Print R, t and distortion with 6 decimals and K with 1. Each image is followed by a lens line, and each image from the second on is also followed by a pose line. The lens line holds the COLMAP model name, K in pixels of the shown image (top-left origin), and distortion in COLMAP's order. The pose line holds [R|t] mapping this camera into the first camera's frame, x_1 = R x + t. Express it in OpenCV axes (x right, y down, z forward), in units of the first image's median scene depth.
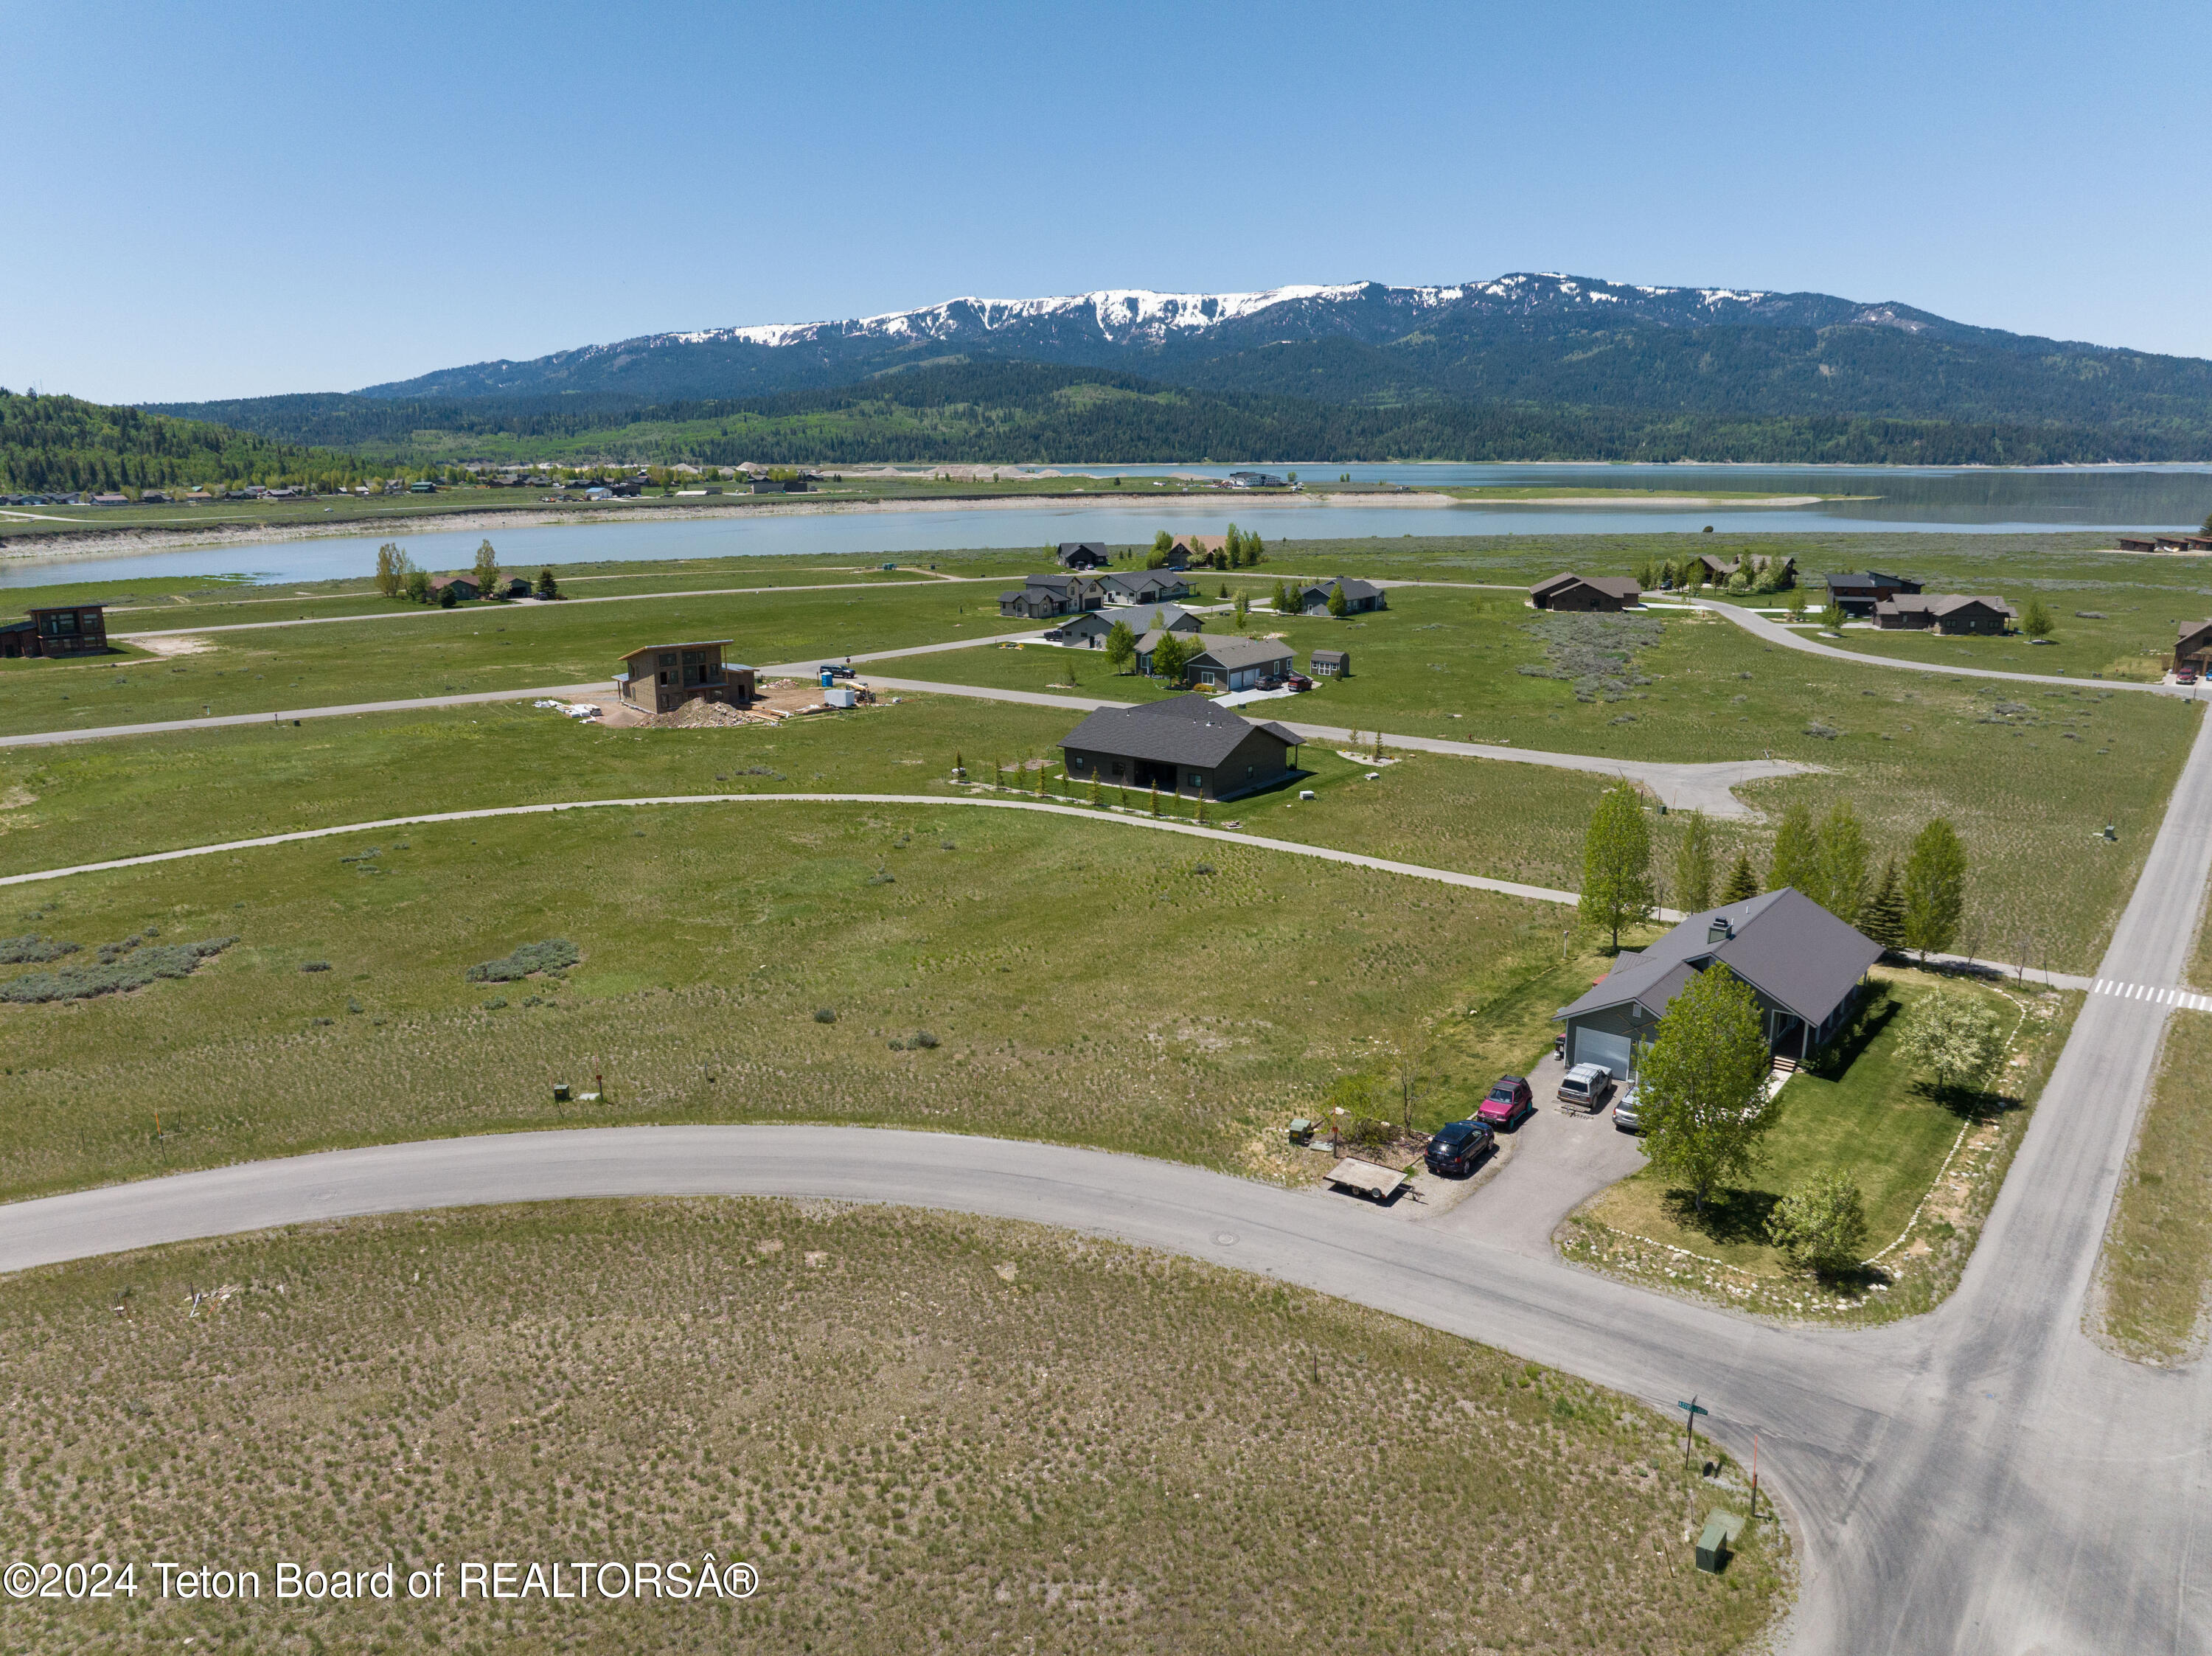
lens RADIAL K [[1556.6, 0, 1112.5], [0, 1556.6, 816.8], [0, 0, 1]] dist [-0.033602, -0.011111]
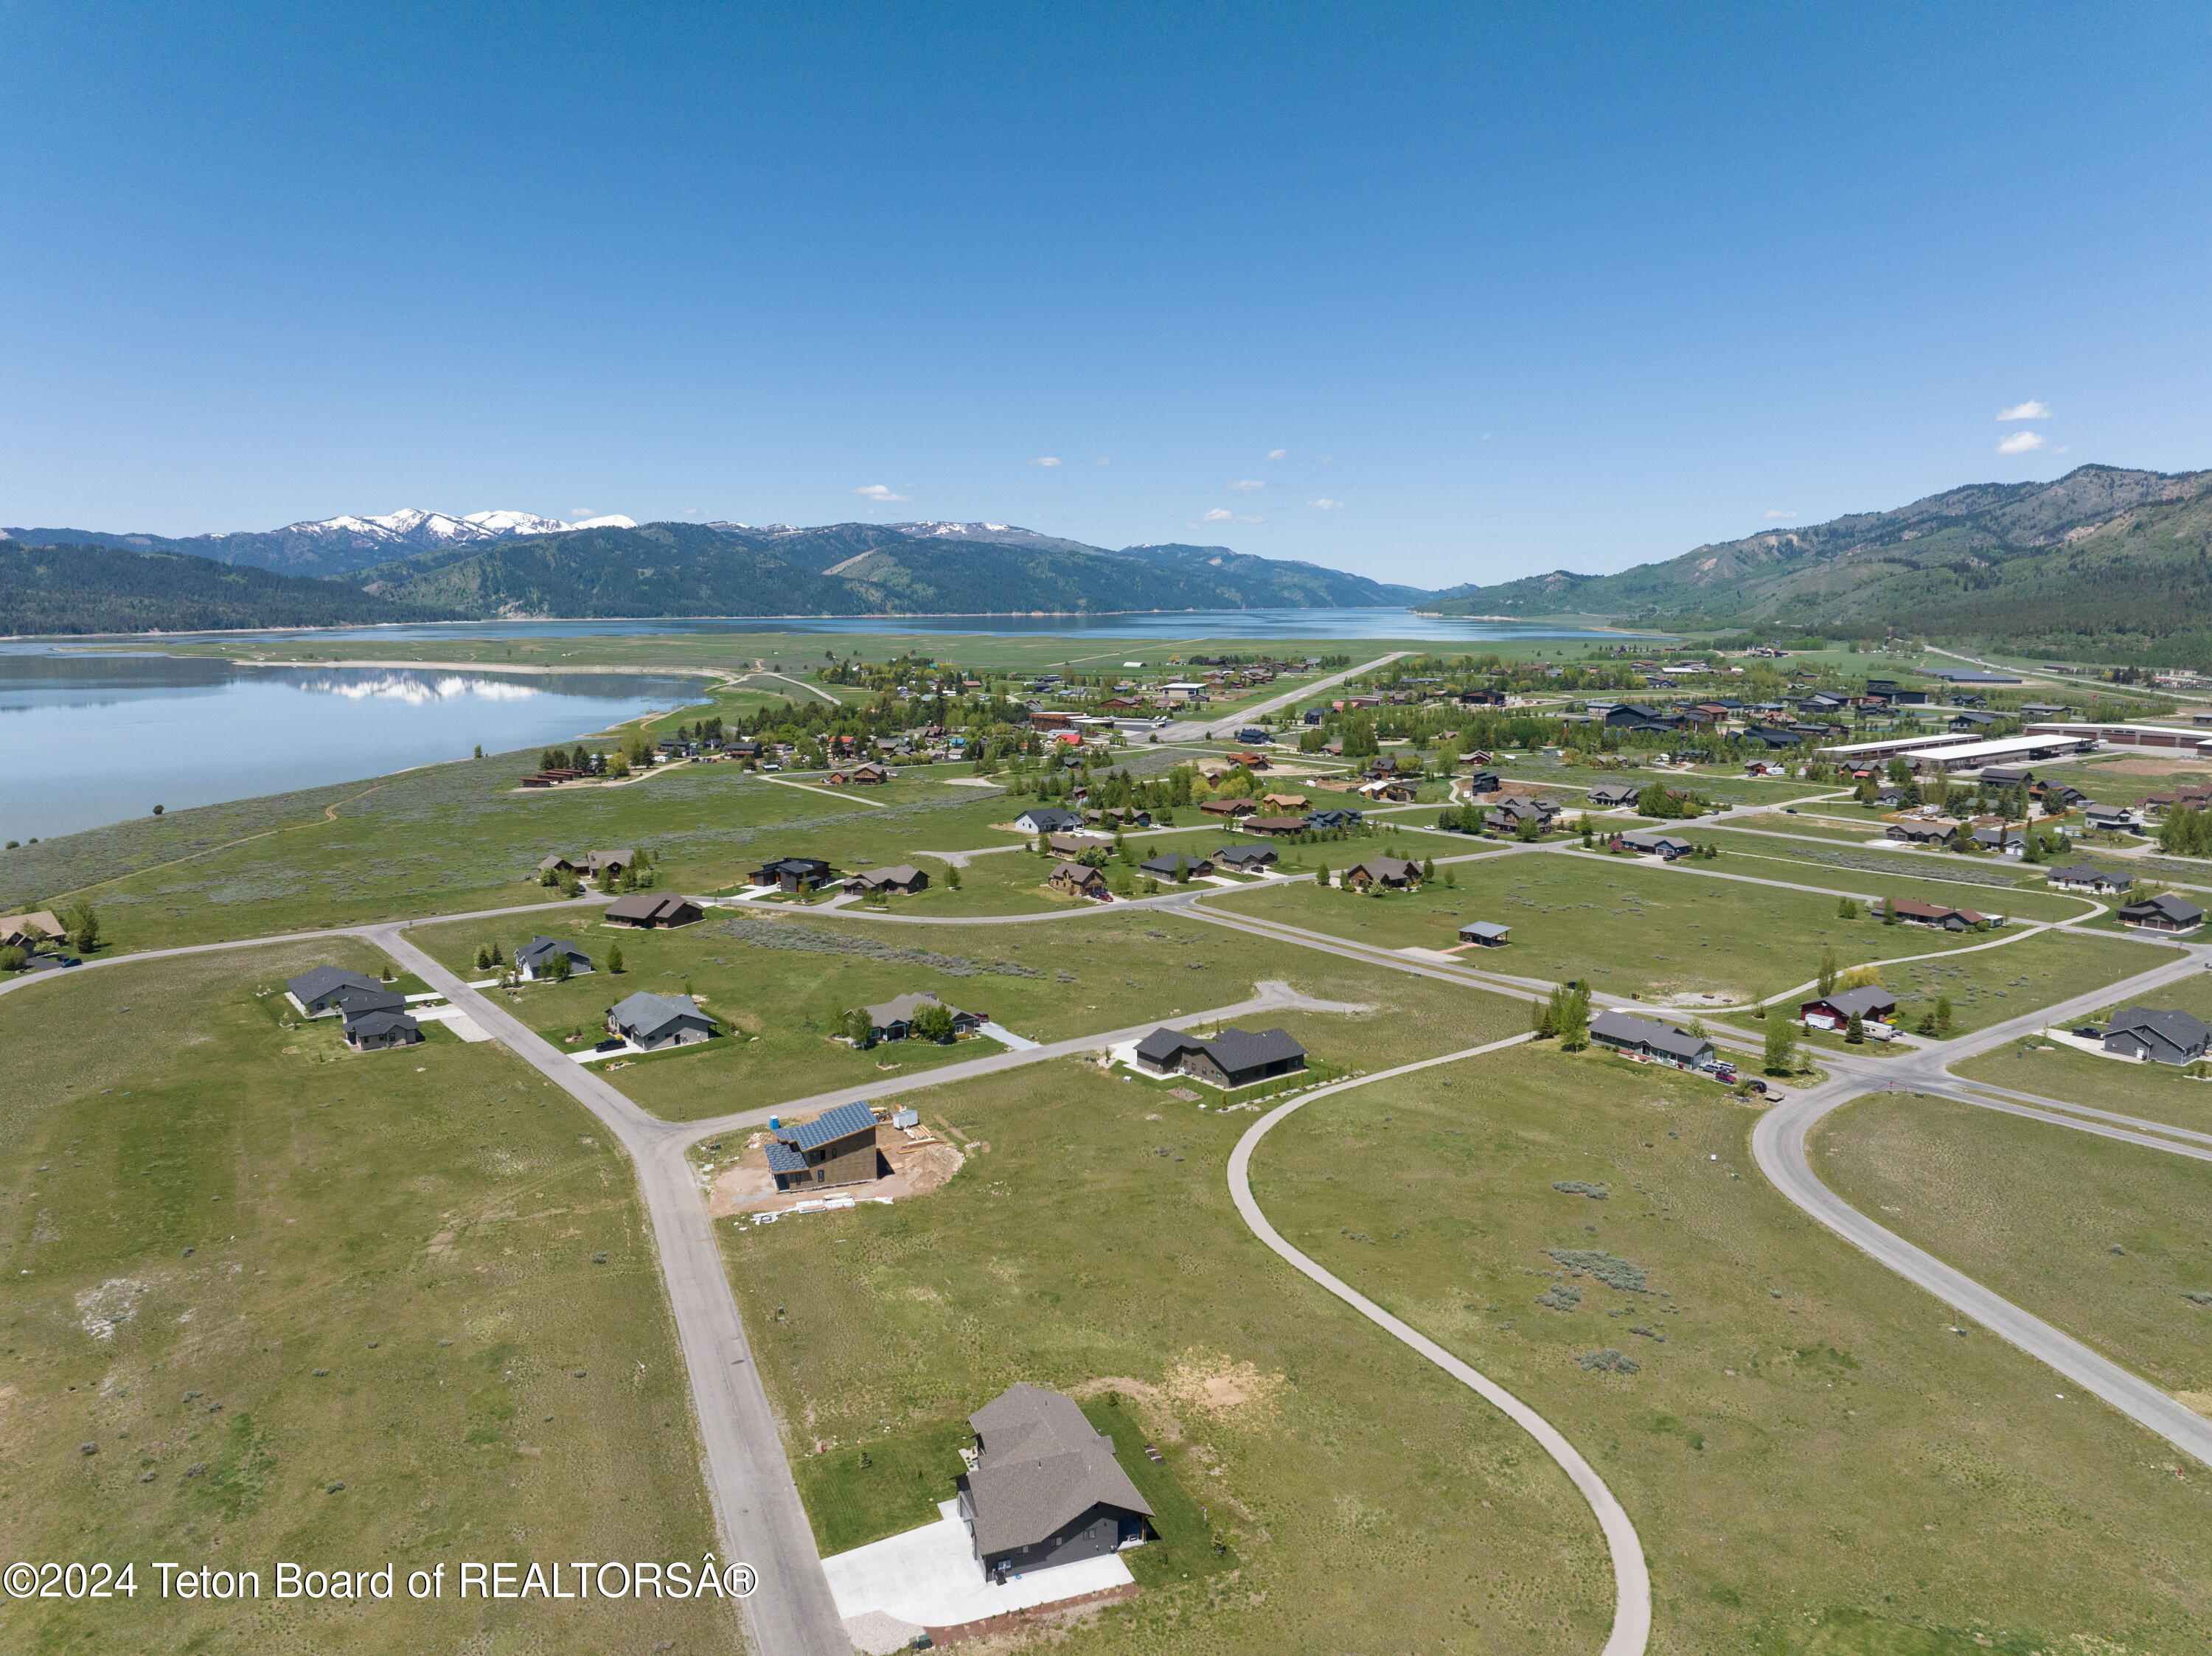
lens RADIAL K [[1556.6, 0, 1112.5], [0, 1556.6, 816.8], [0, 0, 1]] dist [-0.033602, -0.011111]
pose [[0.263773, -0.131905, 0.955523, -2.757337], [0.224142, 0.971872, 0.072287, -0.779758], [-0.938181, 0.195106, 0.285919, 0.944366]]
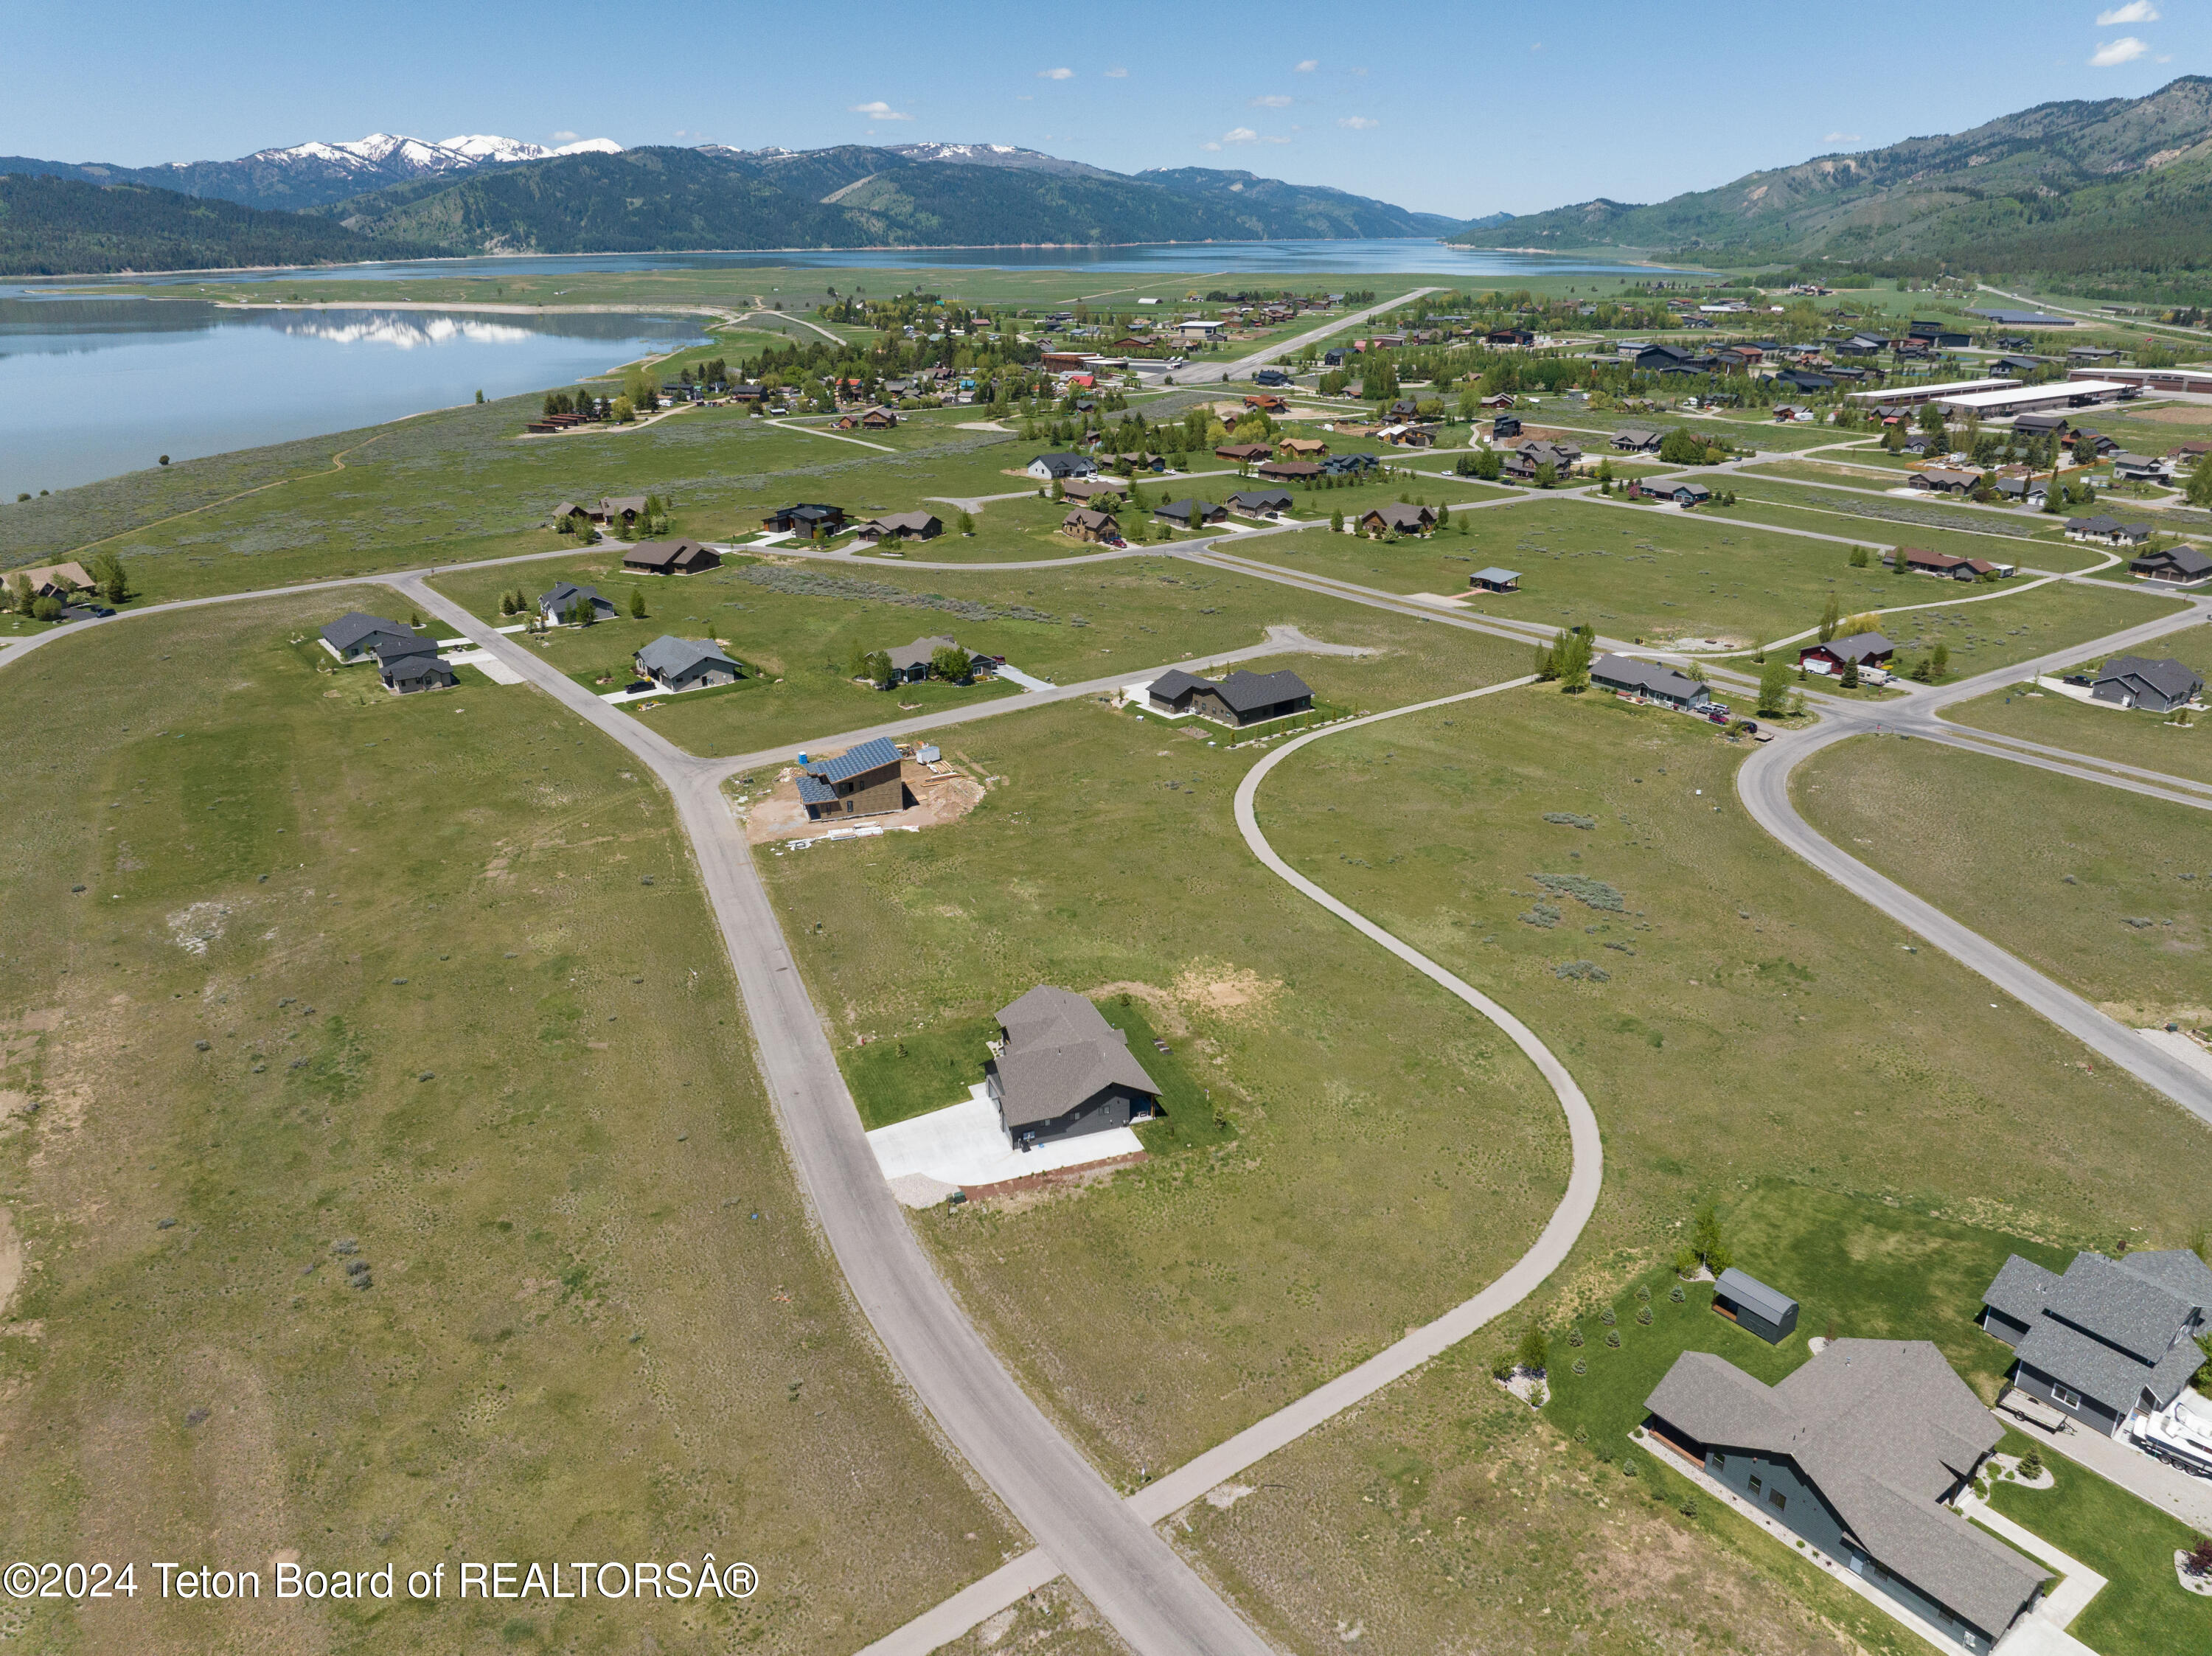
lens RADIAL K [[1556.6, 0, 1112.5], [0, 1556.6, 816.8], [0, 0, 1]] dist [-0.033602, -0.011111]
pose [[0.272081, -0.340003, 0.900205, -2.833506], [0.225118, 0.932028, 0.283982, -0.777292], [-0.935571, 0.125386, 0.330128, 0.922885]]
